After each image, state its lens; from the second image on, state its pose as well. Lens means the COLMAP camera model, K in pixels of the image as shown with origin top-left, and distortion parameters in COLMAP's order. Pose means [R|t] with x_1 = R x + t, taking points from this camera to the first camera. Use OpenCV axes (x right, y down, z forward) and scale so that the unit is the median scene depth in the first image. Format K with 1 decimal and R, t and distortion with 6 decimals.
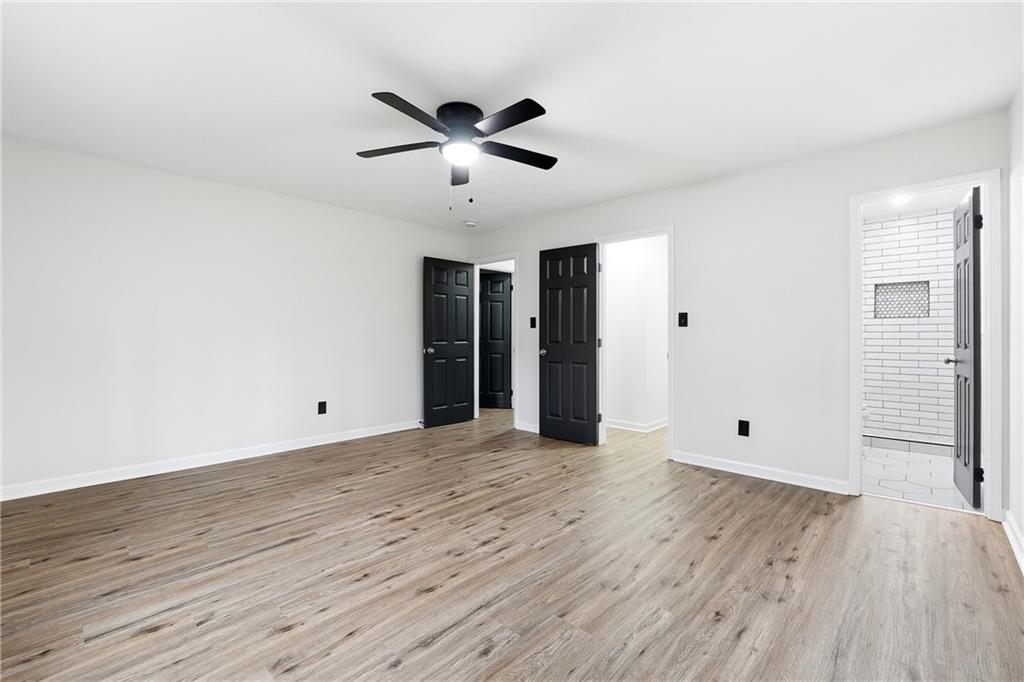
lens RADIAL K [[431.0, 0, 511.8], [0, 431.0, 335.6], [0, 0, 1]] dist [0.000239, 0.000012]
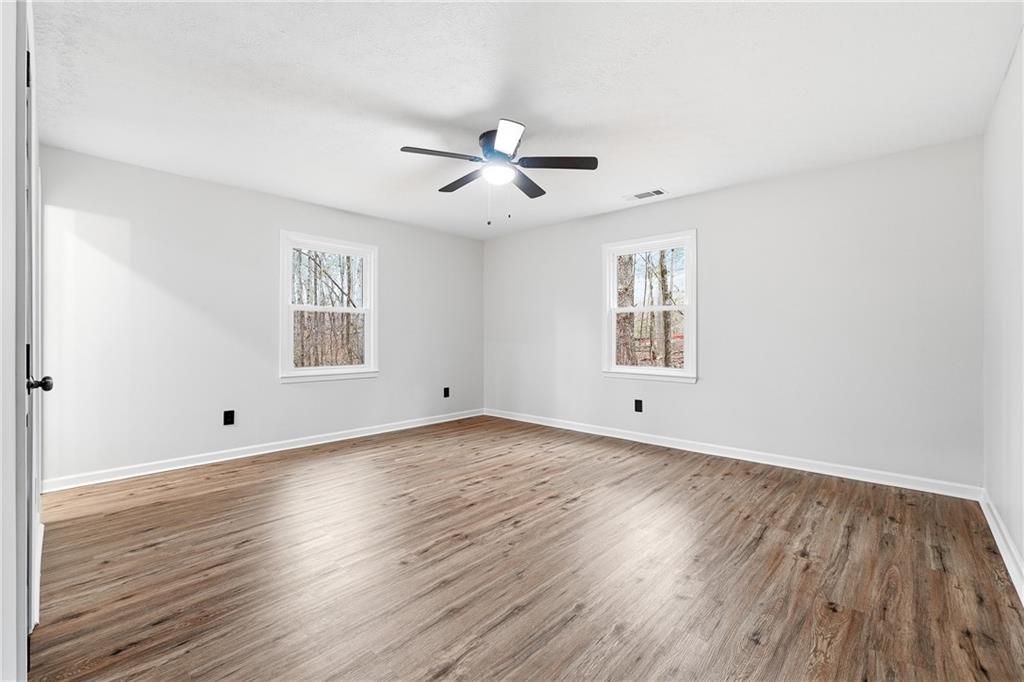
lens RADIAL K [[431.0, 0, 511.8], [0, 431.0, 335.6], [0, 0, 1]] dist [0.000239, 0.000012]
pose [[-0.999952, 0.000479, -0.009741, -0.142695], [0.000486, 1.000000, -0.000768, 0.000569], [0.009741, -0.000773, -0.999952, 2.140252]]
